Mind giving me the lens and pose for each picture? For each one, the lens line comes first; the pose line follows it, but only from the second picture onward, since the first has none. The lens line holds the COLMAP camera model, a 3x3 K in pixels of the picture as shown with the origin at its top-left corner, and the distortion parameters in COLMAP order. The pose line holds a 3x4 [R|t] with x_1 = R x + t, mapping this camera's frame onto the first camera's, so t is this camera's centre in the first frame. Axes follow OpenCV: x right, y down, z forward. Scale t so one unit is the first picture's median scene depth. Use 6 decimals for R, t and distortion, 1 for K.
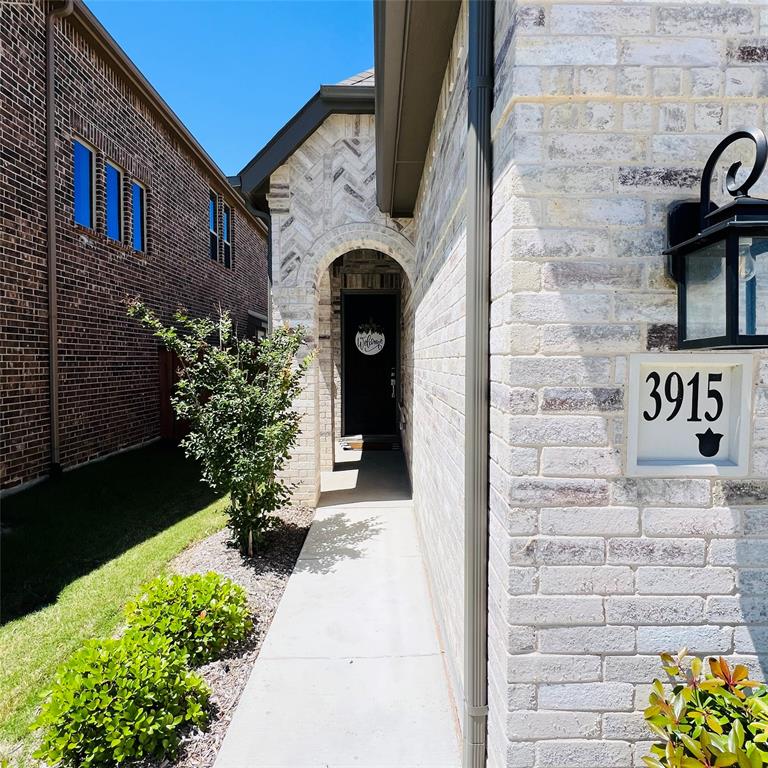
lens RADIAL K [[490.6, 0, 385.2], [0, 490.6, 382.1], [0, 0, 1]] dist [0.000212, -0.005273]
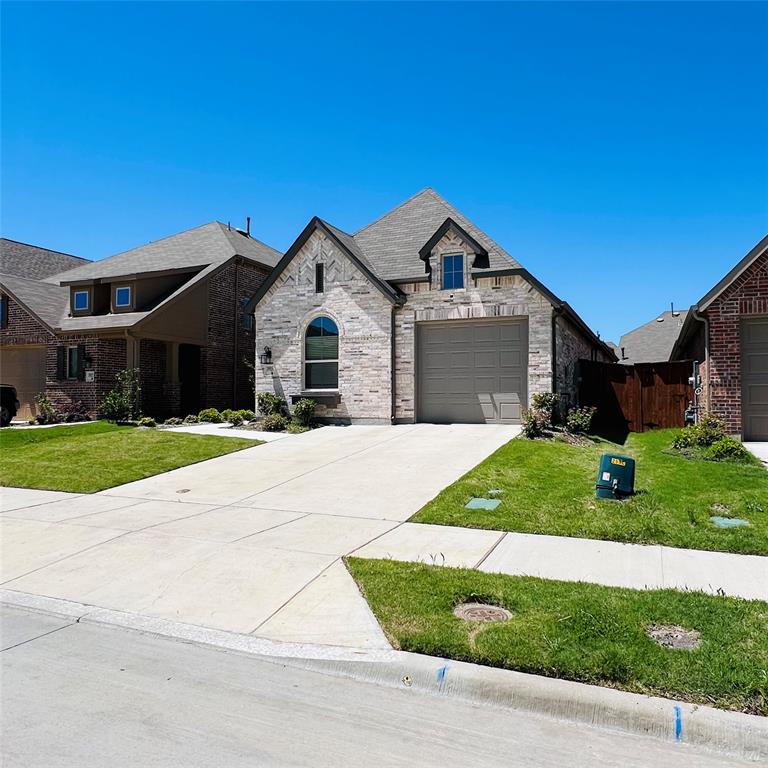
lens RADIAL K [[610.9, 0, 393.4], [0, 610.9, 384.4], [0, 0, 1]] dist [-0.001217, 0.000320]
pose [[0.918624, -0.016717, -0.394780, 2.134632], [-0.012555, 0.997365, -0.071448, 0.329541], [0.394934, 0.070590, 0.915994, -2.582412]]
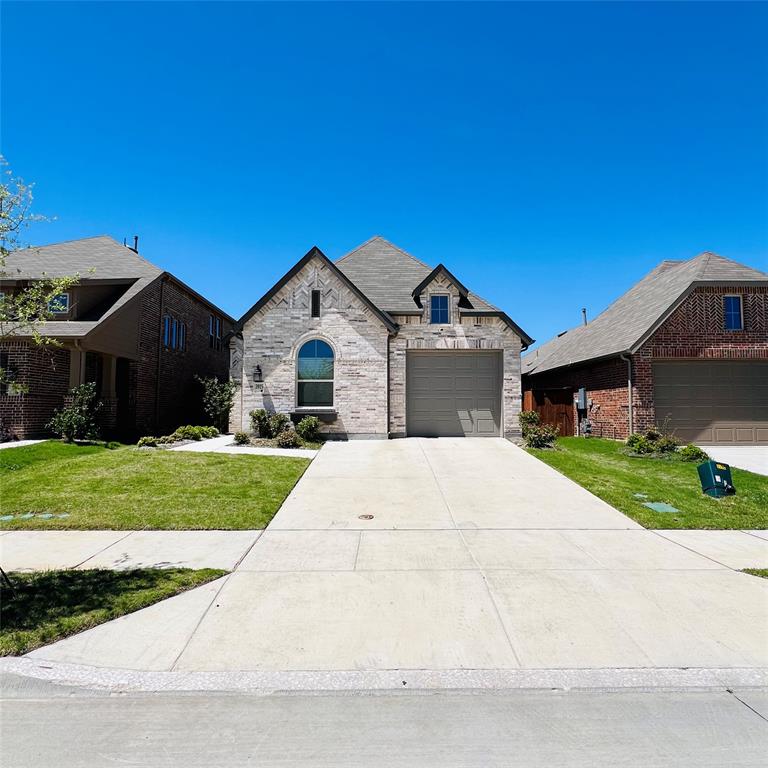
lens RADIAL K [[490.6, 0, 385.2], [0, 490.6, 382.1], [0, 0, 1]] dist [0.000212, -0.005273]
pose [[0.999763, -0.003901, 0.021400, 0.822084], [0.006238, 0.993885, -0.110240, 0.297741], [-0.020839, 0.110348, 0.993675, -2.557075]]
